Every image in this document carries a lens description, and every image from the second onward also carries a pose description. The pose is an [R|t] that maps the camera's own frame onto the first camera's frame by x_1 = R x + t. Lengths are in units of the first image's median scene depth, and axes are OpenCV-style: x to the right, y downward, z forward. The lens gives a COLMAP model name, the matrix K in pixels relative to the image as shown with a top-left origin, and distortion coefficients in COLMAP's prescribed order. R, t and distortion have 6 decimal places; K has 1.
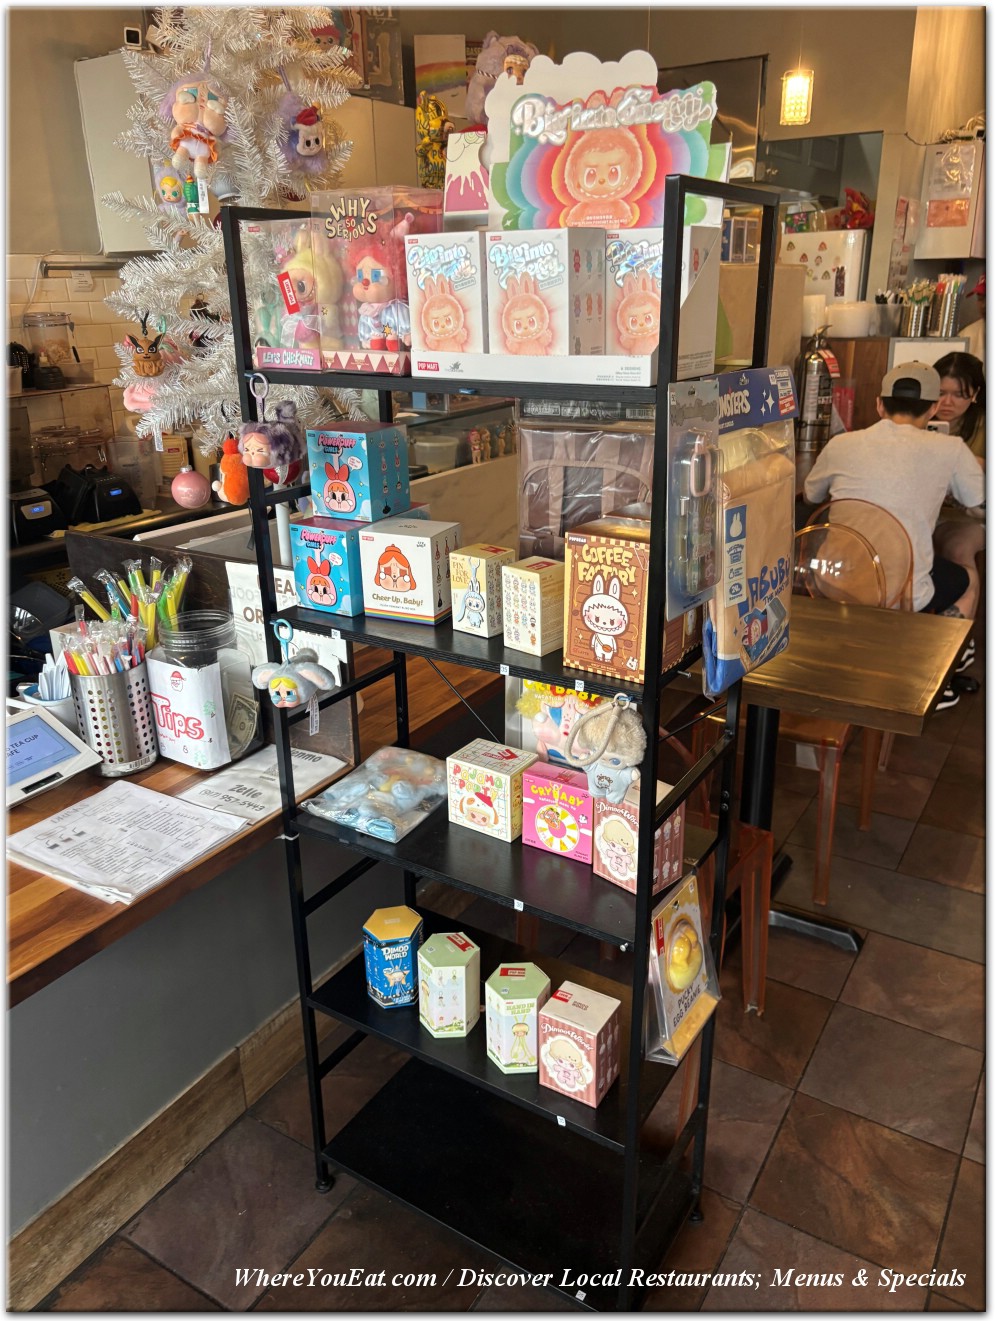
lens RADIAL K [[985.0, 0, 491.0], [0, 985.0, 659.5], [0, 0, 1]] dist [0.032891, -0.048080]
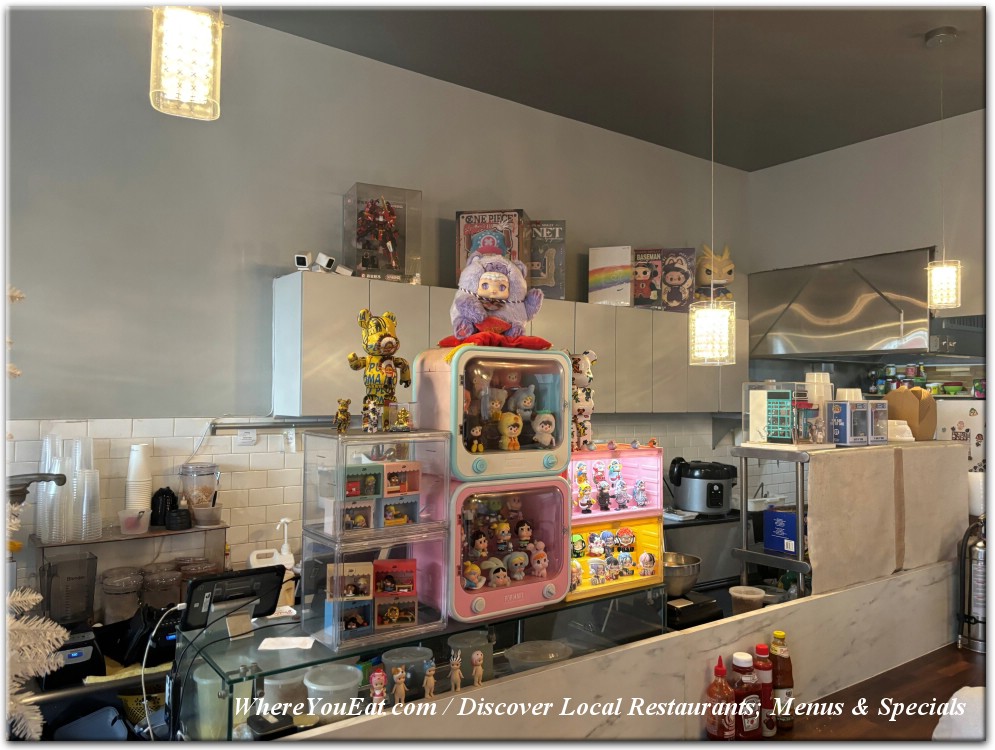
lens RADIAL K [[742.0, 0, 500.8], [0, 742.0, 369.1], [0, 0, 1]] dist [0.032891, -0.048080]
pose [[0.929990, 0.014996, -0.367279, 0.212374], [-0.155703, 0.921173, -0.356646, -0.180892], [0.332979, 0.388864, 0.859017, 0.283868]]
